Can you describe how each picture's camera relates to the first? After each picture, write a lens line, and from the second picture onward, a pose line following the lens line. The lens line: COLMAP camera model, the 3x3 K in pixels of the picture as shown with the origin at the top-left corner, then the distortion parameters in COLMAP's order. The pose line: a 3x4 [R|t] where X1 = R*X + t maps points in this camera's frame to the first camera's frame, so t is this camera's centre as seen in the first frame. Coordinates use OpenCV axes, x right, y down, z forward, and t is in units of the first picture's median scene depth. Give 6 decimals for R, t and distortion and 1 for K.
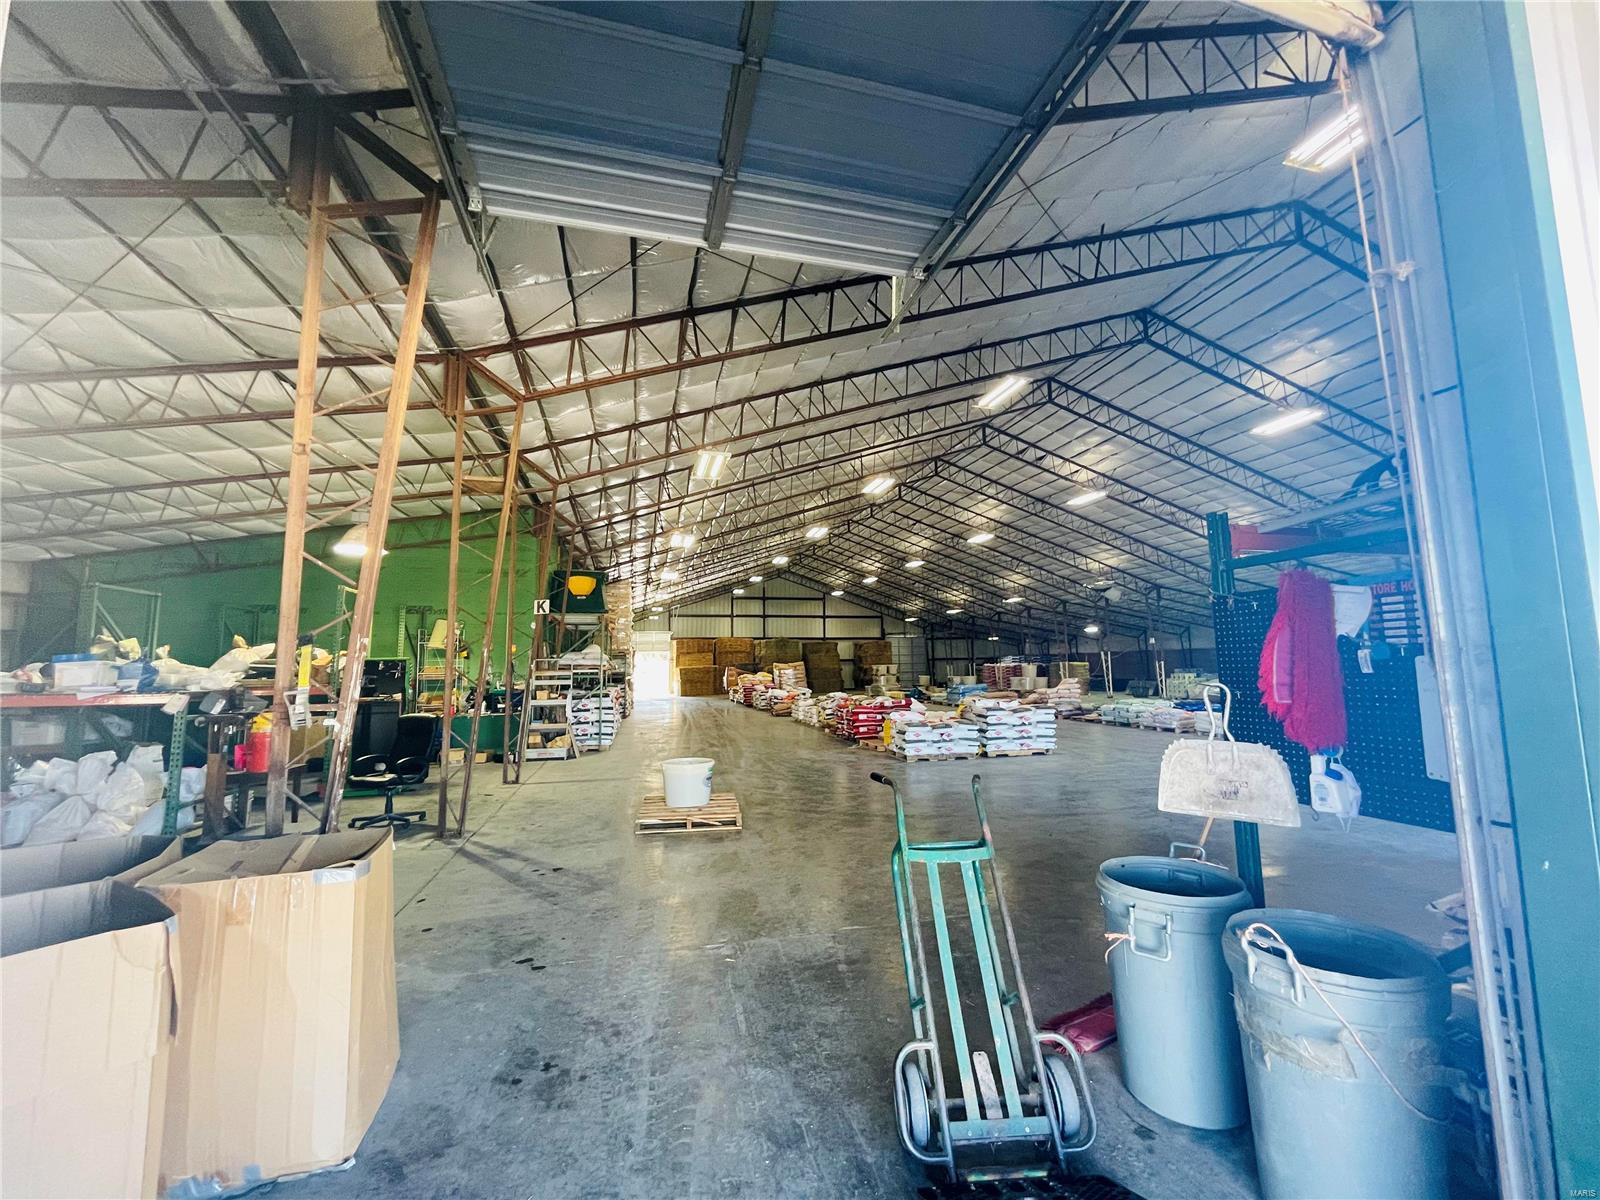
lens RADIAL K [[644.7, 0, 799.2], [0, 644.7, 594.2], [0, 0, 1]] dist [-0.002968, -0.000132]
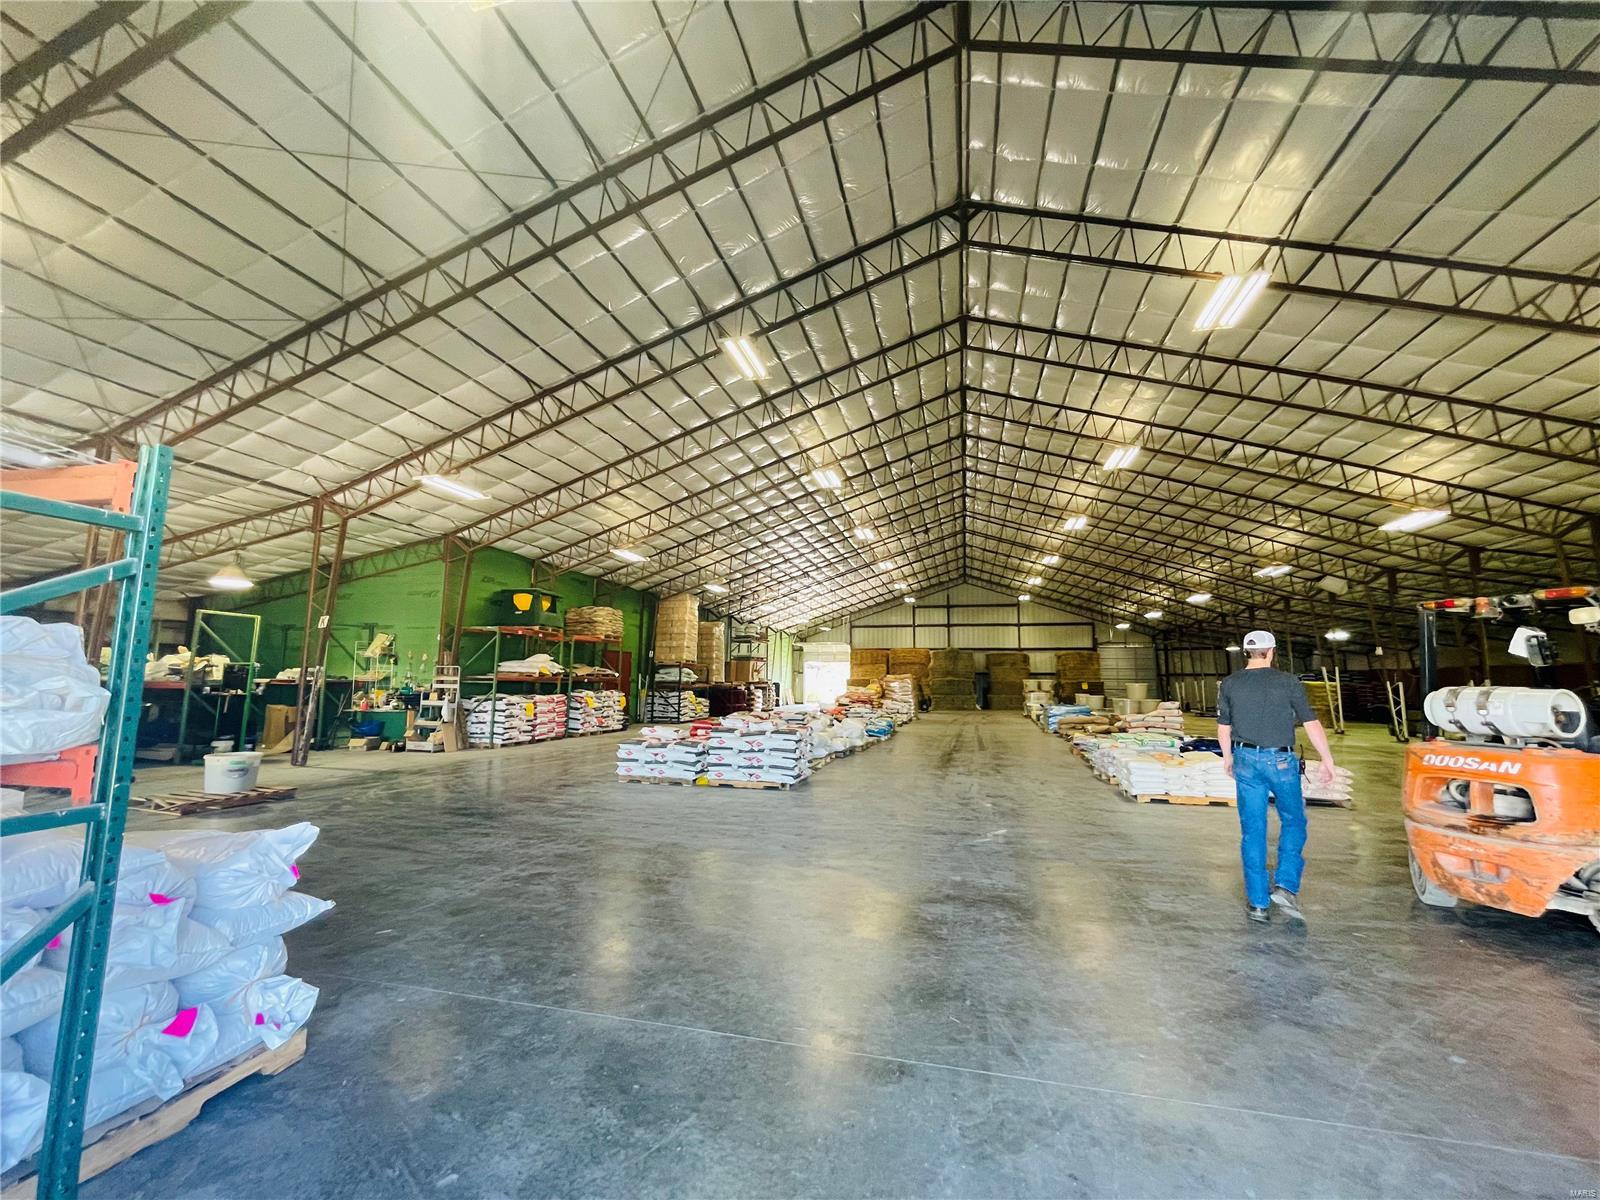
lens RADIAL K [[644.7, 0, 803.2], [0, 644.7, 598.7], [0, 0, 1]] dist [-0.002968, -0.000132]
pose [[0.881748, -0.037919, -0.470195, 0.305383], [0.032892, 0.999280, -0.018906, 0.009286], [0.470573, 0.001204, 0.882360, 0.113514]]
